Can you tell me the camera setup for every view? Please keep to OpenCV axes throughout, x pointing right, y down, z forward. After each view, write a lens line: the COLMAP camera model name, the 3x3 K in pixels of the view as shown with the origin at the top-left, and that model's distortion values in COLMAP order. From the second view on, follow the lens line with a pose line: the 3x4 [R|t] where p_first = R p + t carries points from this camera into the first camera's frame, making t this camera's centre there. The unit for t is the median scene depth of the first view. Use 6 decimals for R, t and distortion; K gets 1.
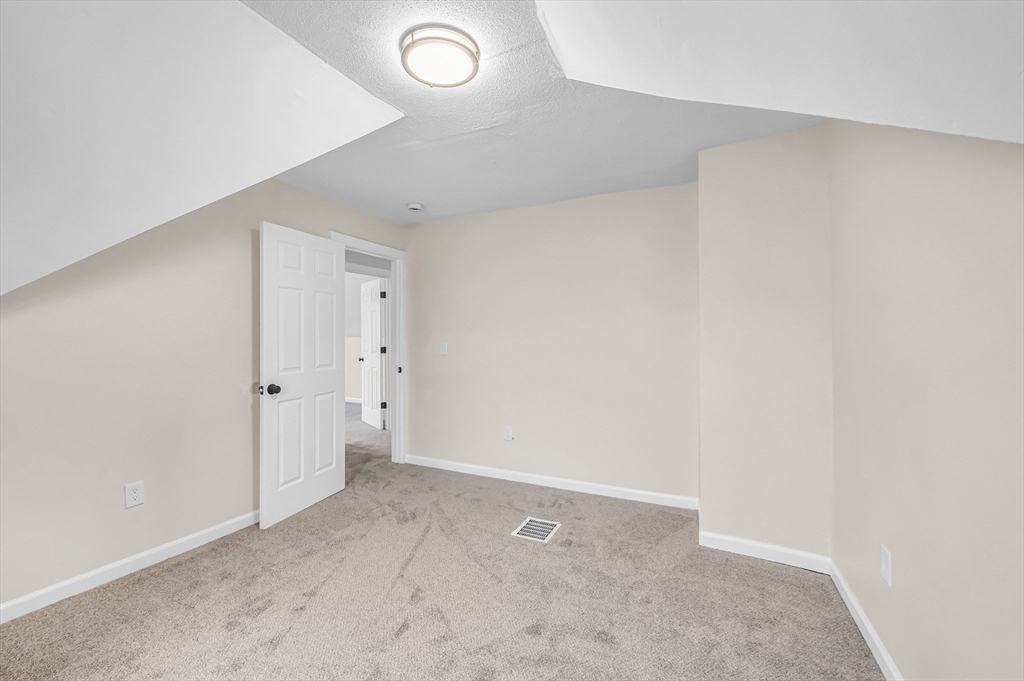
lens RADIAL K [[413.7, 0, 515.5], [0, 413.7, 331.7], [0, 0, 1]] dist [-0.000626, -0.000127]
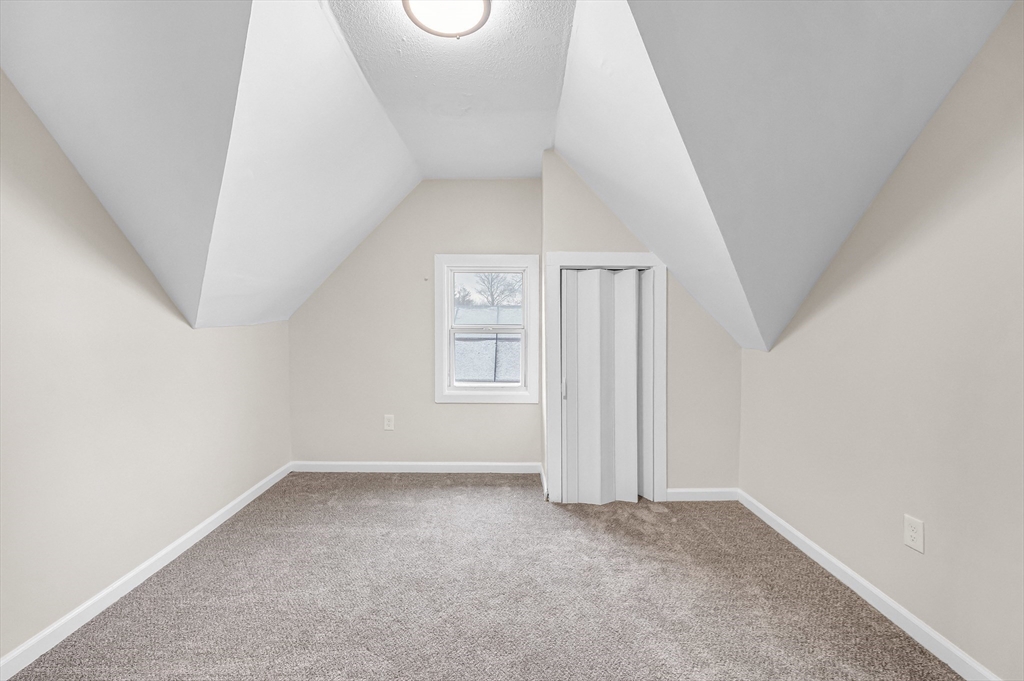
lens RADIAL K [[413.7, 0, 515.8], [0, 413.7, 334.9], [0, 0, 1]] dist [-0.000626, -0.000127]
pose [[-0.910122, 0.006719, -0.414287, 0.026882], [0.005336, 0.999976, 0.004496, 0.023428], [0.414307, 0.001881, -0.910135, 1.075151]]
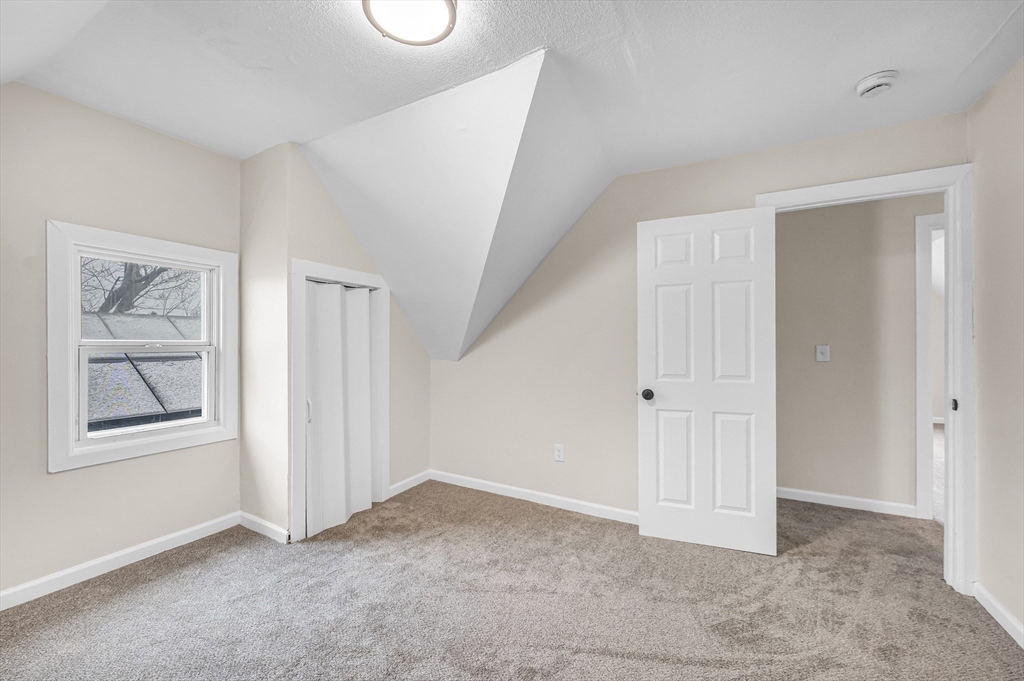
lens RADIAL K [[413.7, 0, 504.3], [0, 413.7, 345.0], [0, 0, 1]] dist [-0.000626, -0.000127]
pose [[-0.069836, 0.007702, -0.997529, 0.377244], [0.013800, 0.999882, 0.006754, 0.013328], [0.997463, -0.013294, -0.069934, 0.715961]]
